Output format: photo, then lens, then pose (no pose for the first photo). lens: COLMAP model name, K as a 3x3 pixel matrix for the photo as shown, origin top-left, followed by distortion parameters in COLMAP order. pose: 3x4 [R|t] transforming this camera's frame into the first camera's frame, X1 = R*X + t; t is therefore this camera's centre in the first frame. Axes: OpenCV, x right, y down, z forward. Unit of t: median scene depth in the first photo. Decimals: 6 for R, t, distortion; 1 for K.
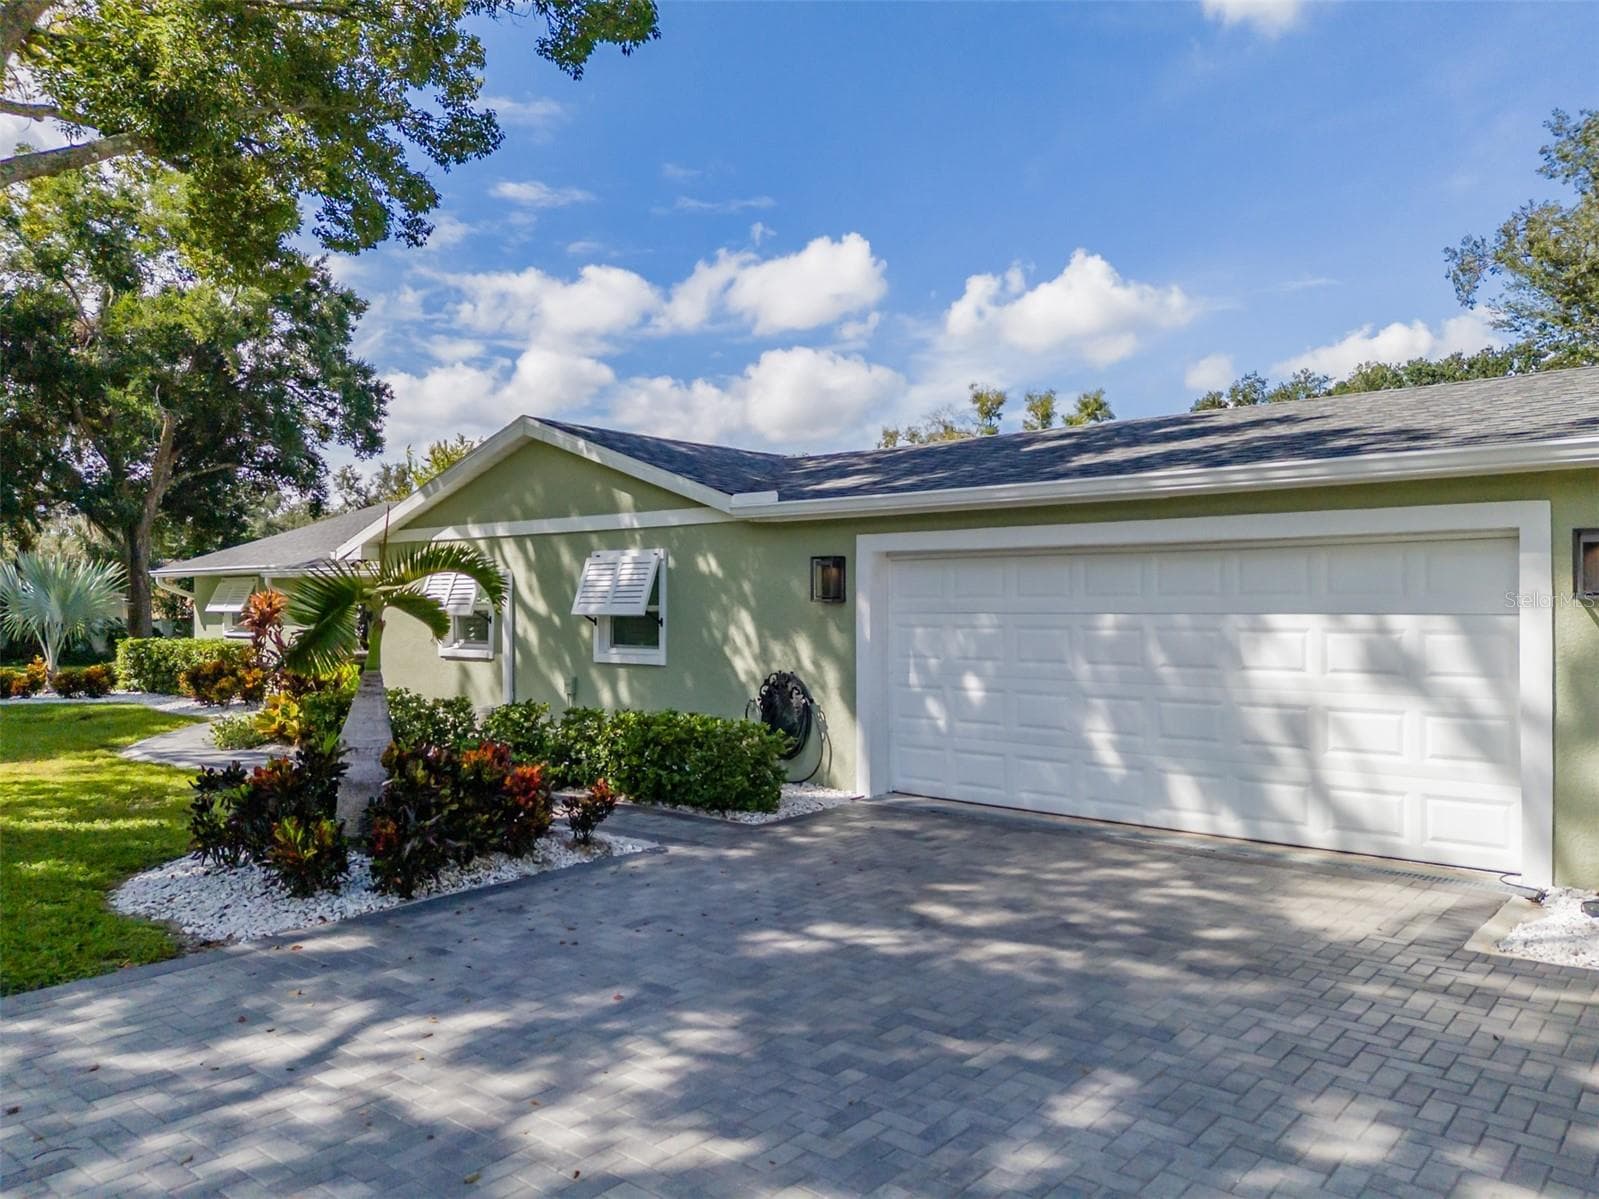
lens RADIAL K [[1163.8, 0, 799.5], [0, 1163.8, 599.5], [0, 0, 1]] dist [0.082340, -0.111836]
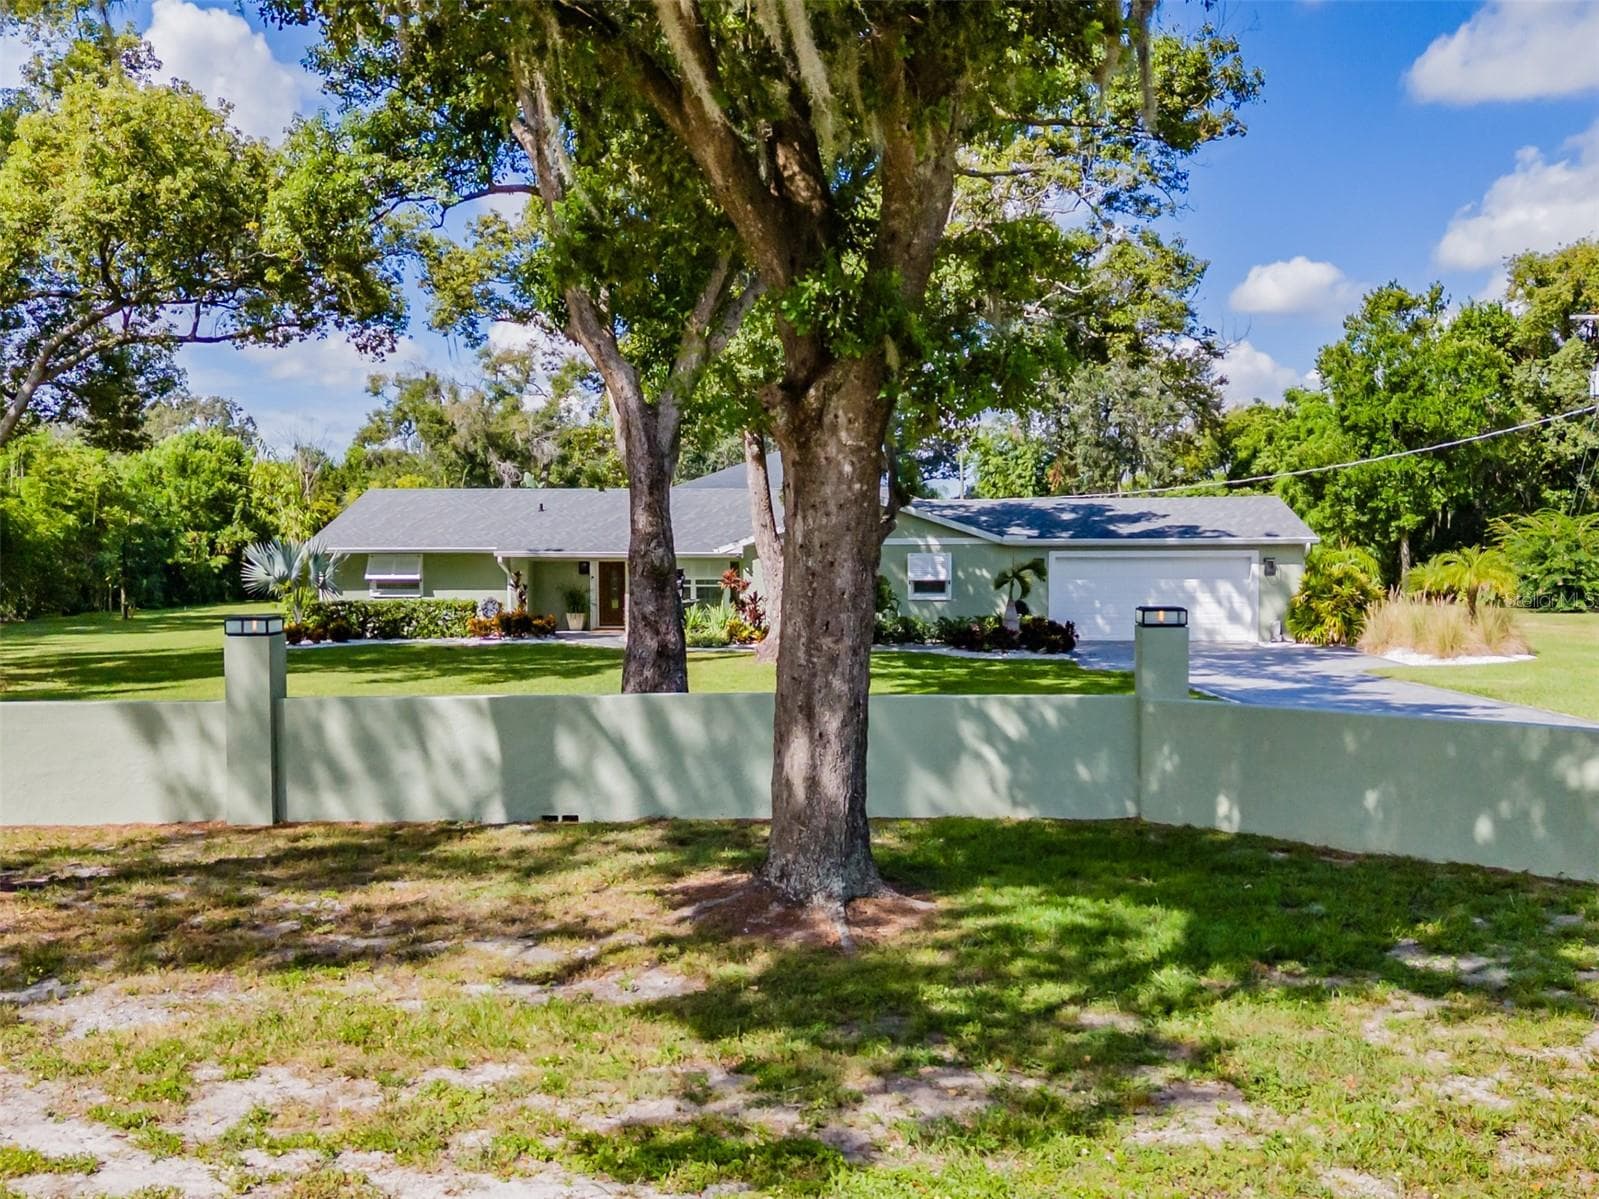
lens RADIAL K [[1576.9, 0, 799.5], [0, 1576.9, 599.5], [0, 0, 1]] dist [0.216663, -0.610533]
pose [[0.815945, -0.023707, 0.577643, -1.864566], [0.000593, 0.999193, 0.040170, -0.065014], [-0.578129, -0.032434, 0.815300, -1.265208]]
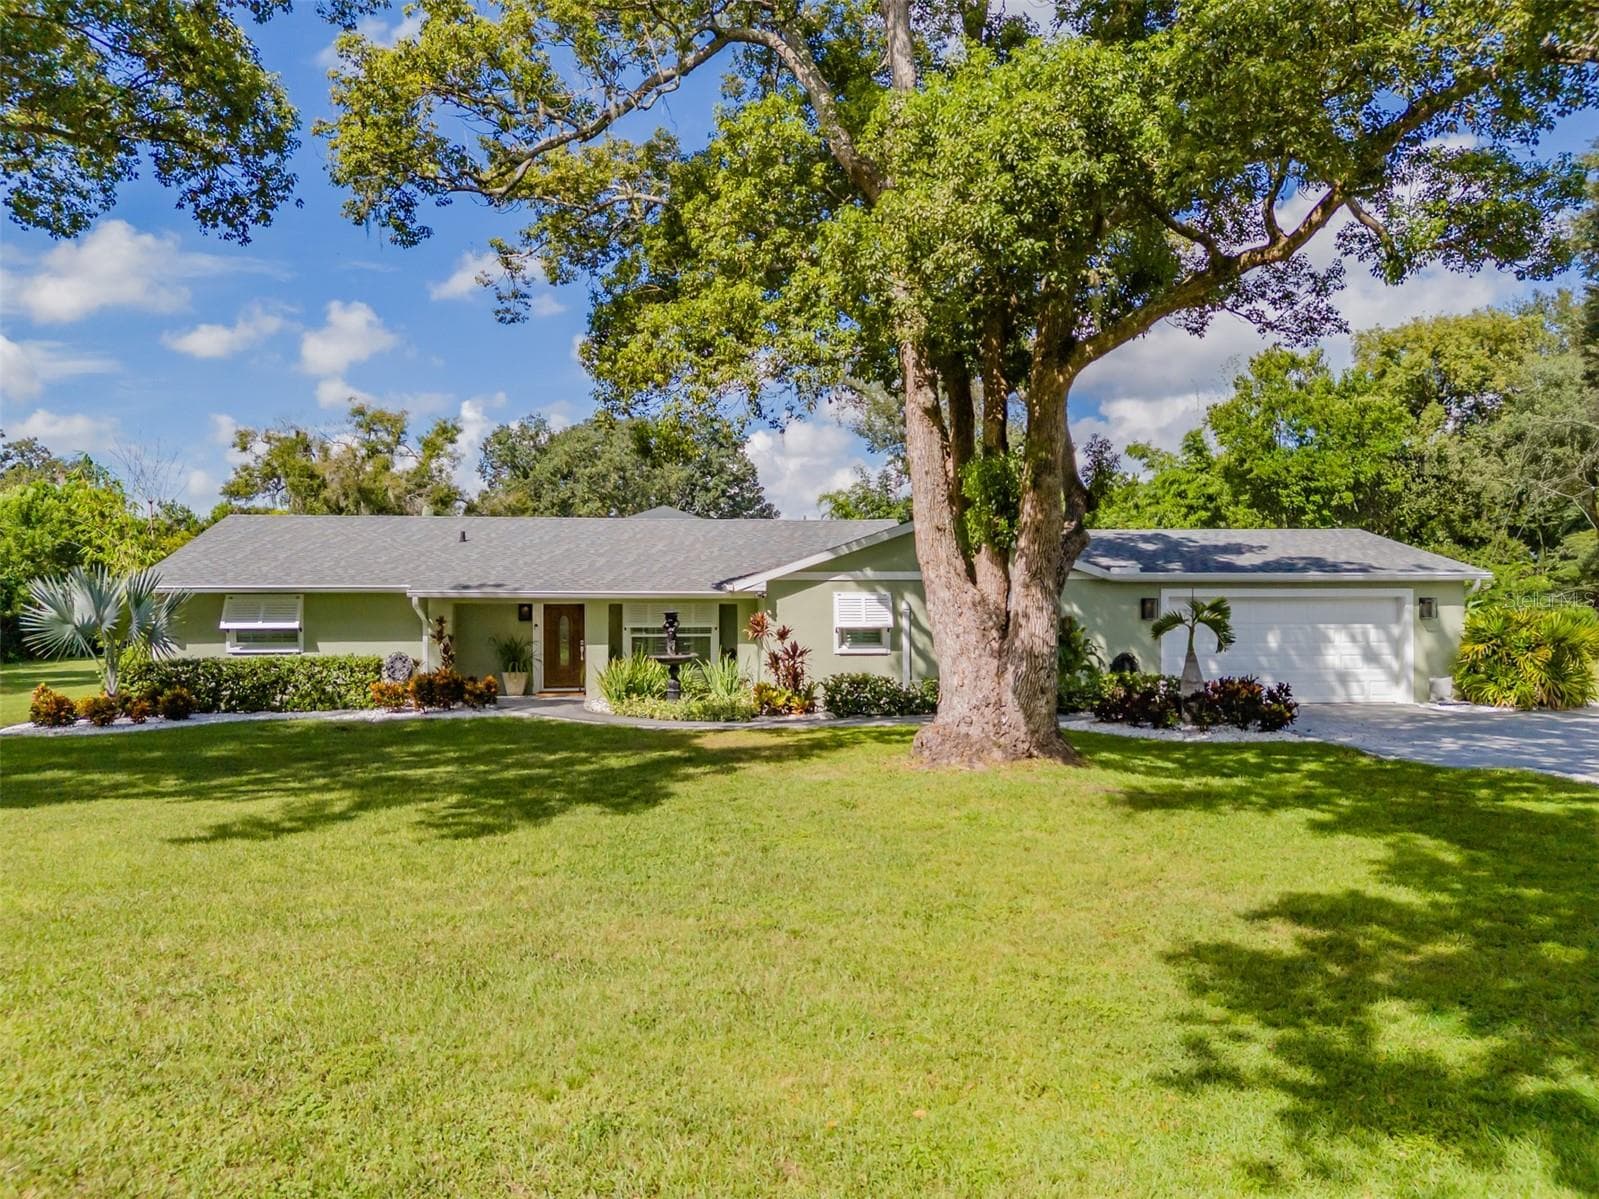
lens RADIAL K [[1161.7, 0, 804.4], [0, 1161.7, 600.2], [0, 0, 1]] dist [0.062984, -0.063507]
pose [[0.695305, -0.000275, 0.718715, -1.400657], [-0.000276, 1.000000, 0.000649, -0.024034], [-0.718715, -0.000650, 0.695305, -0.053099]]
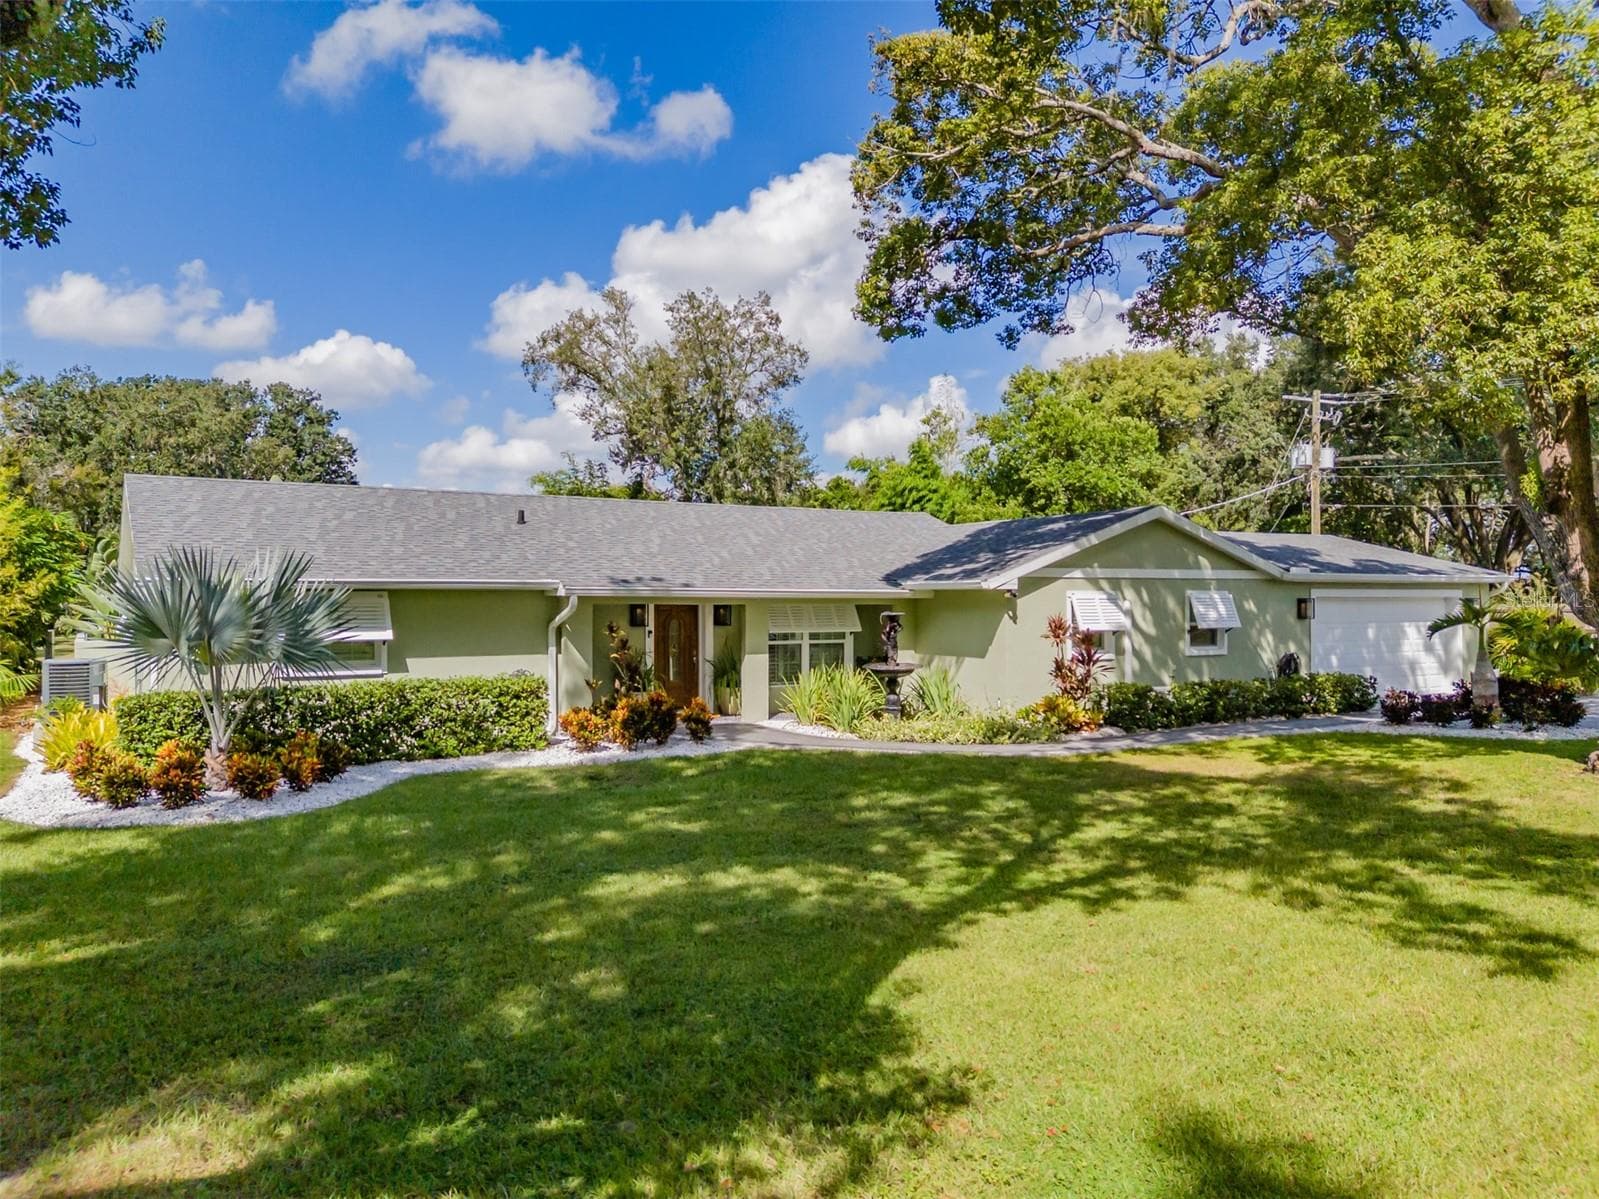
lens RADIAL K [[1161.7, 0, 804.4], [0, 1161.7, 600.2], [0, 0, 1]] dist [0.062984, -0.063507]
pose [[0.318178, 0.000431, 0.948031, -1.663221], [-0.000919, 1.000000, -0.000146, -0.022498], [-0.948031, -0.000825, 0.318178, 0.820985]]
